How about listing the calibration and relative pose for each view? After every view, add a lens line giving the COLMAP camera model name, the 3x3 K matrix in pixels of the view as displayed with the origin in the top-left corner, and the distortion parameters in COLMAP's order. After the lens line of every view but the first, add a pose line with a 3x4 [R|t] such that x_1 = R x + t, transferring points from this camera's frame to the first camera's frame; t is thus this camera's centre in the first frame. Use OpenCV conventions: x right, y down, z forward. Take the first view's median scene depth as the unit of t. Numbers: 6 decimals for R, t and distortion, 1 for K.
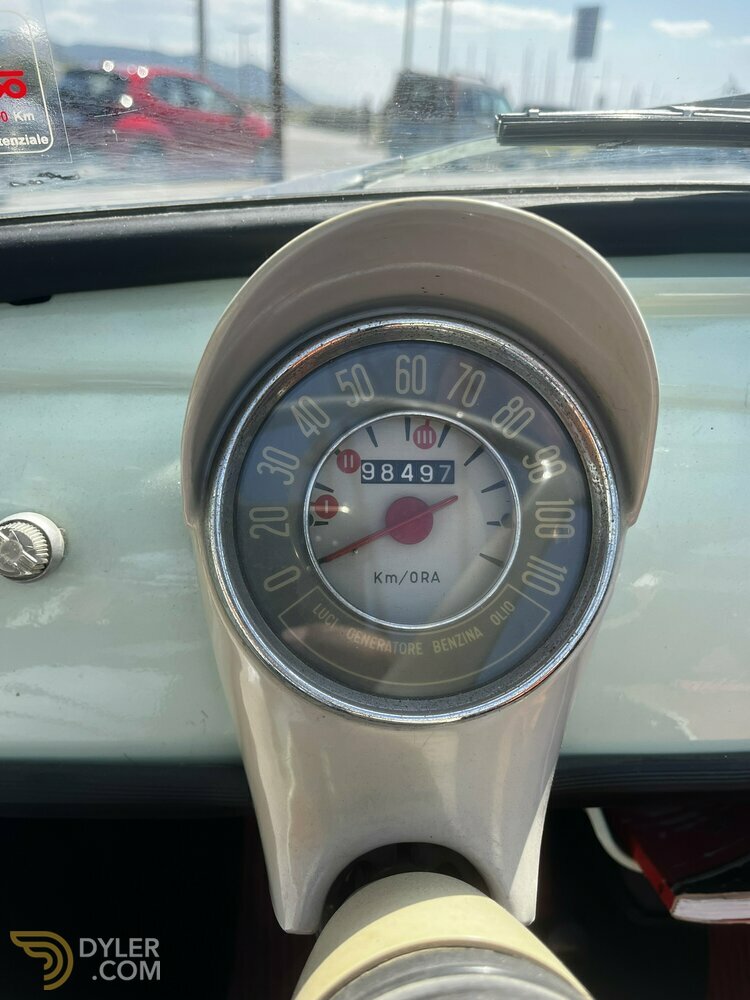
lens RADIAL K [[765.1, 0, 375.0], [0, 765.1, 500.0], [0, 0, 1]] dist [-0.002344, -0.001507]
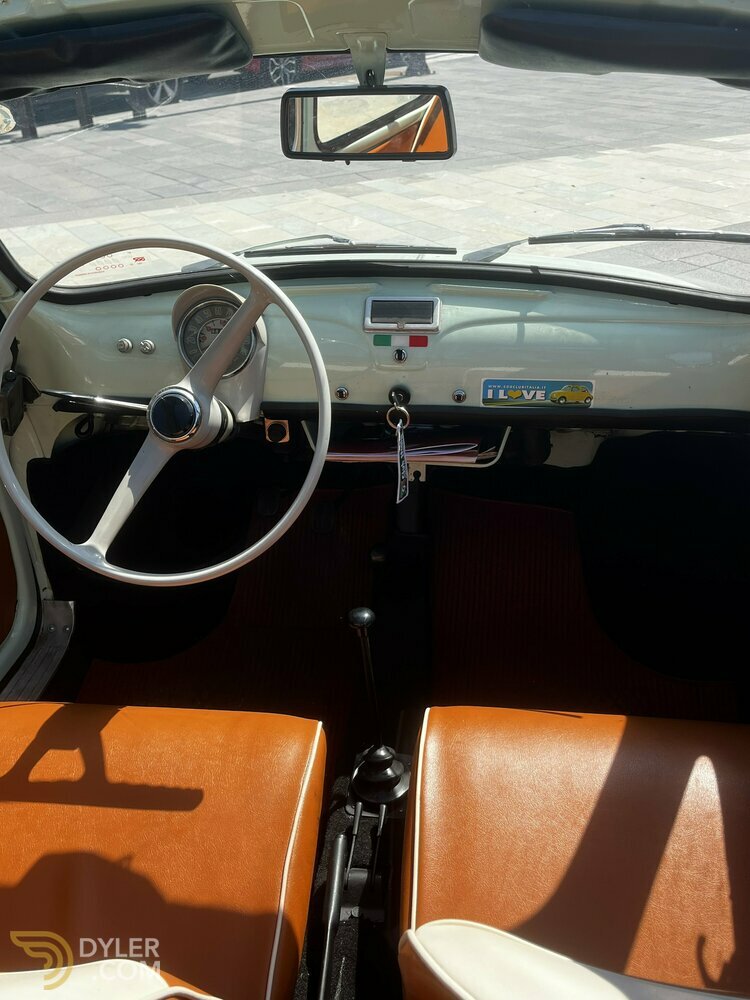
lens RADIAL K [[906.4, 0, 375.0], [0, 906.4, 500.0], [0, 0, 1]] dist [0.035092, 0.011258]
pose [[0.981766, 0.030137, -0.187691, 1.719182], [-0.014100, 0.996178, 0.086201, 0.418580], [0.189571, -0.081983, 0.978438, -3.687658]]
